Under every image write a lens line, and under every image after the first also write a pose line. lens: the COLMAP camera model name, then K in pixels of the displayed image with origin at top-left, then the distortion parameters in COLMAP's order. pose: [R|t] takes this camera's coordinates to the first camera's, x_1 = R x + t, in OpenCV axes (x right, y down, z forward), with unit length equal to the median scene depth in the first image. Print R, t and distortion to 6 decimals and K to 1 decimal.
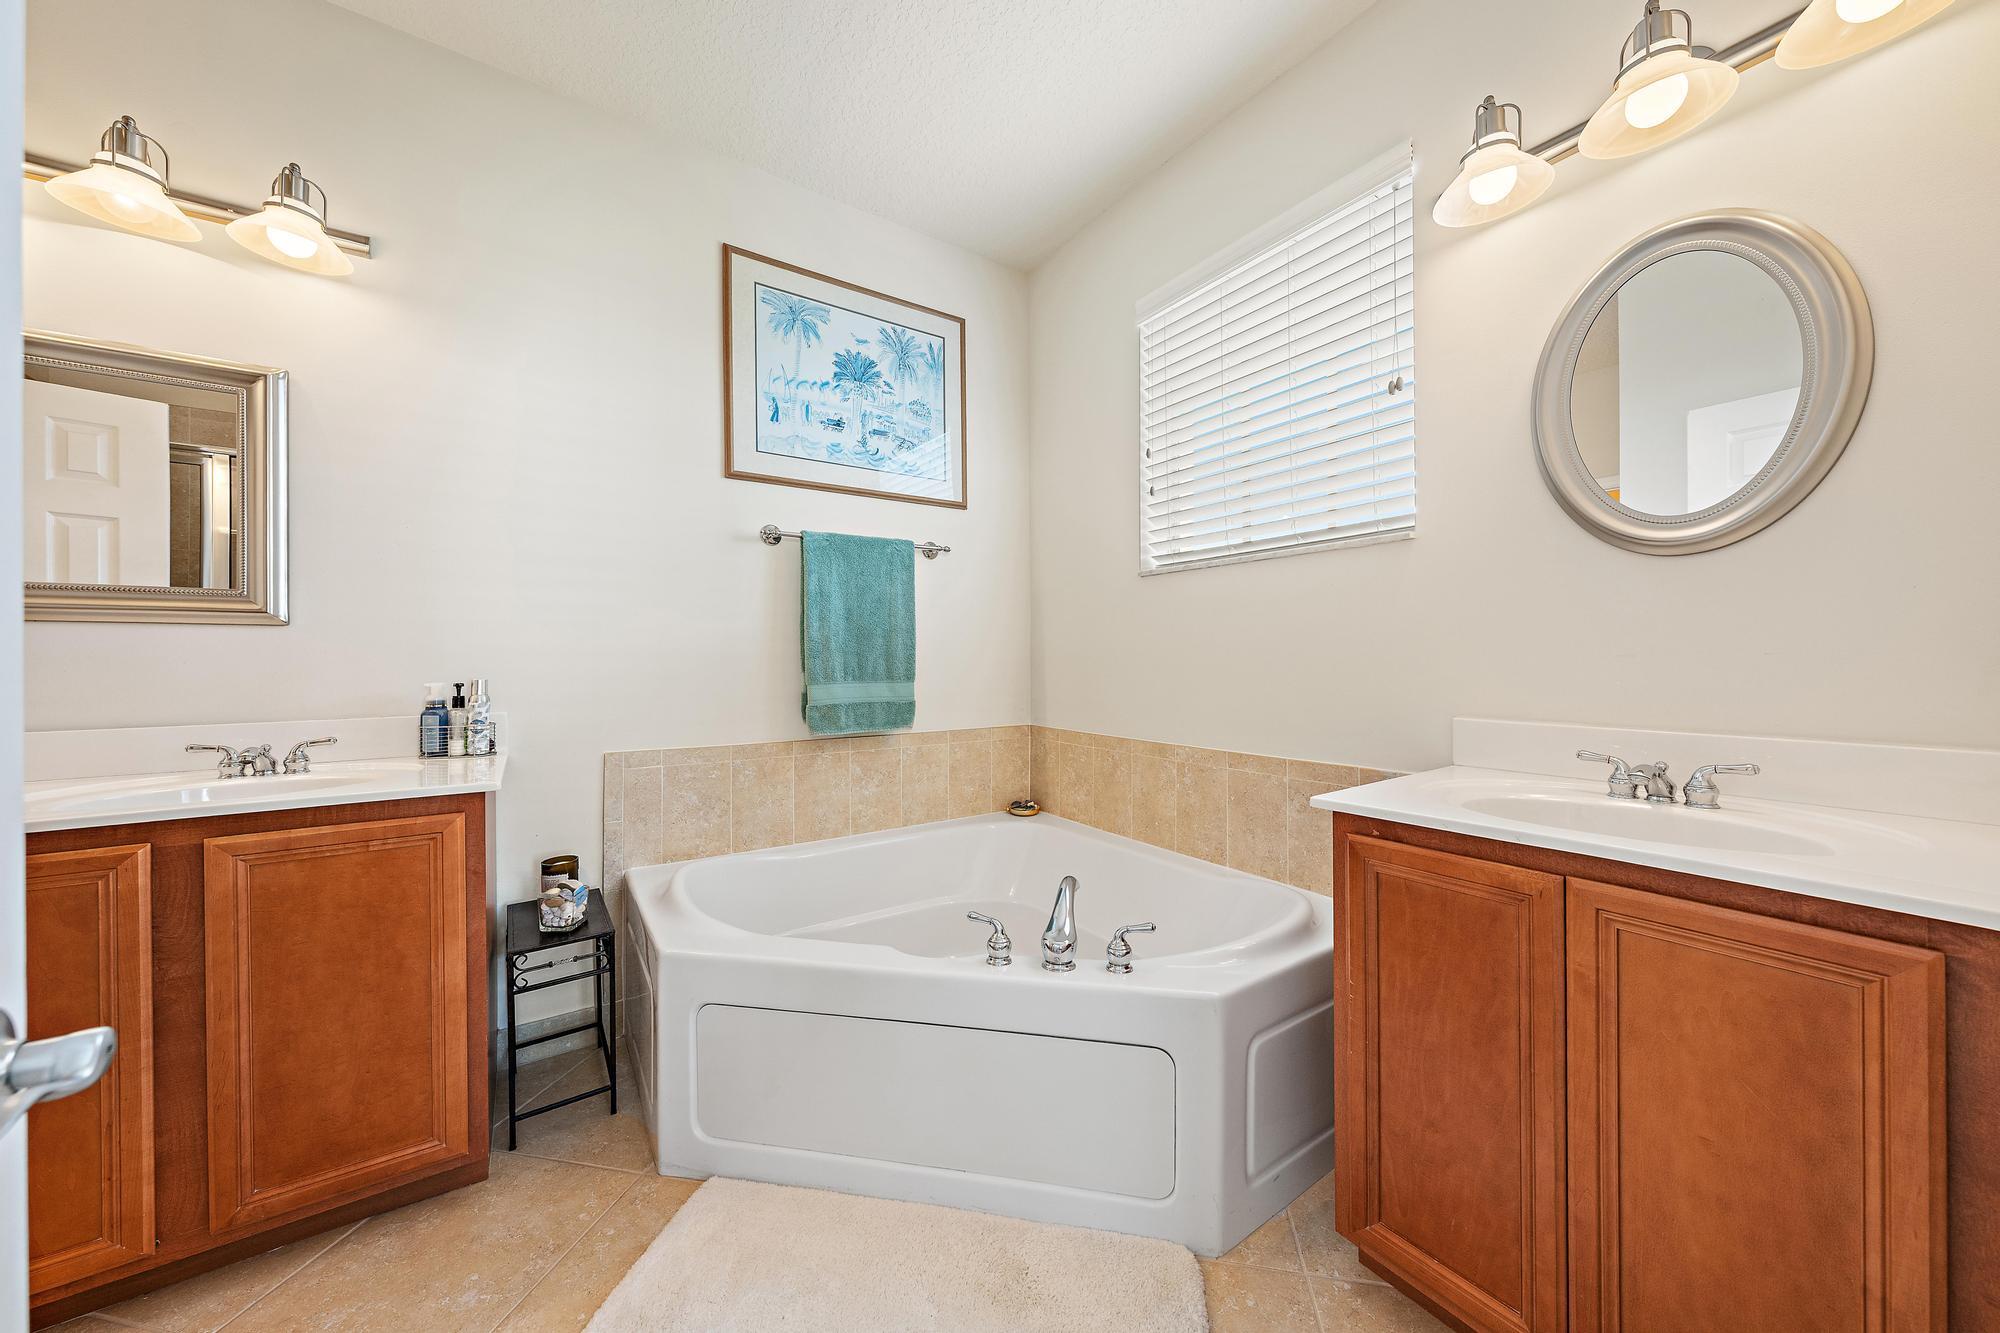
lens RADIAL K [[686.3, 0, 1006.0], [0, 686.3, 658.0], [0, 0, 1]] dist [-0.000256, -0.000016]
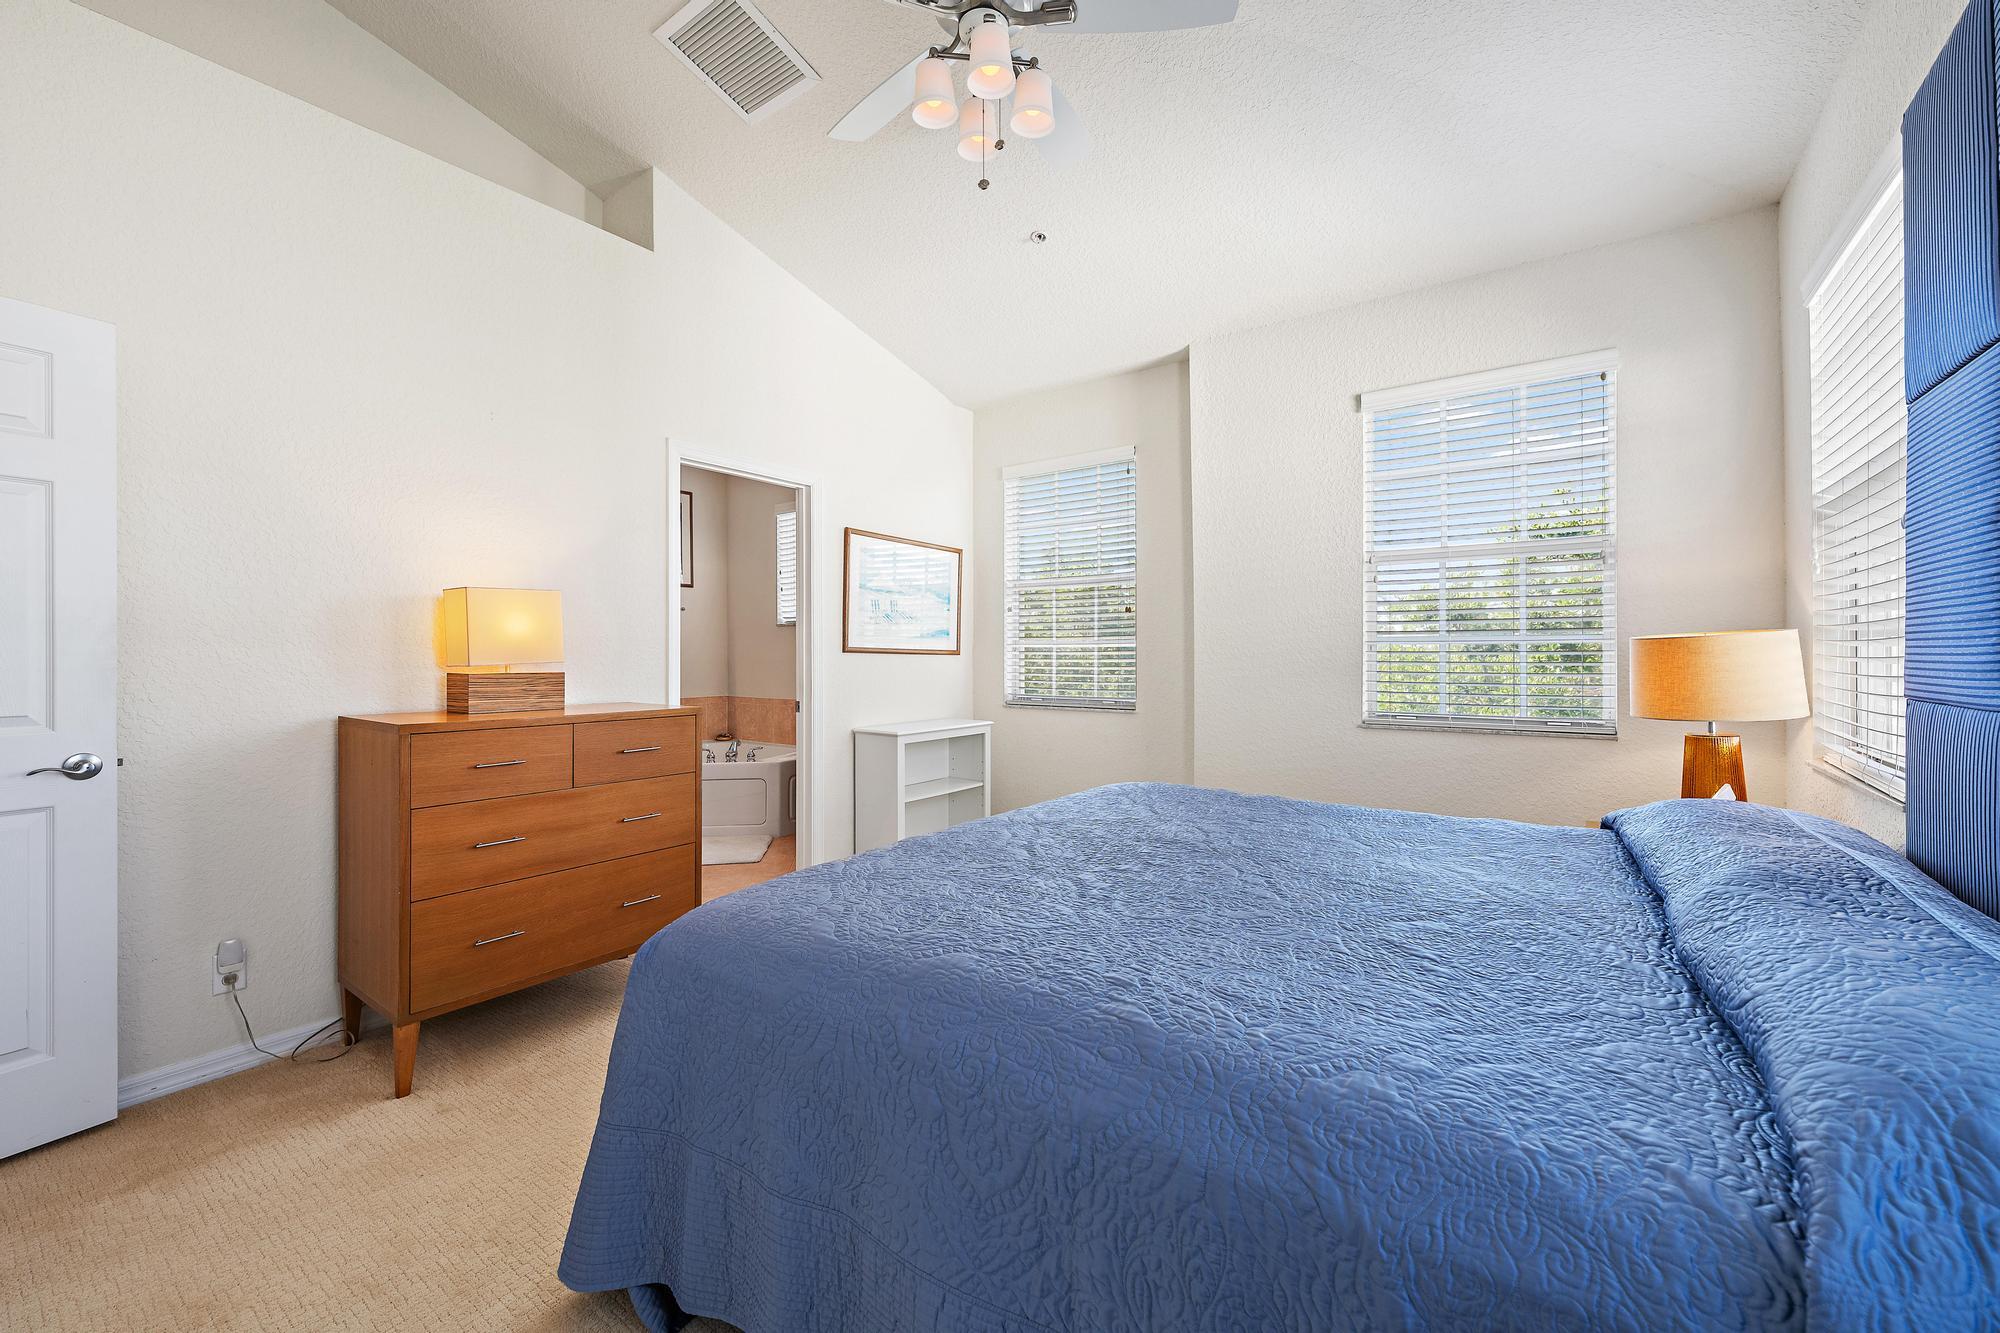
lens RADIAL K [[785.7, 0, 1000.4], [0, 785.7, 659.5], [0, 0, 1]] dist [0.000324, 0.000434]
pose [[0.940342, 0.003566, 0.340213, 0.005097], [-0.005470, 0.999974, 0.004635, -0.020753], [-0.340187, -0.006220, 0.940337, -1.451921]]
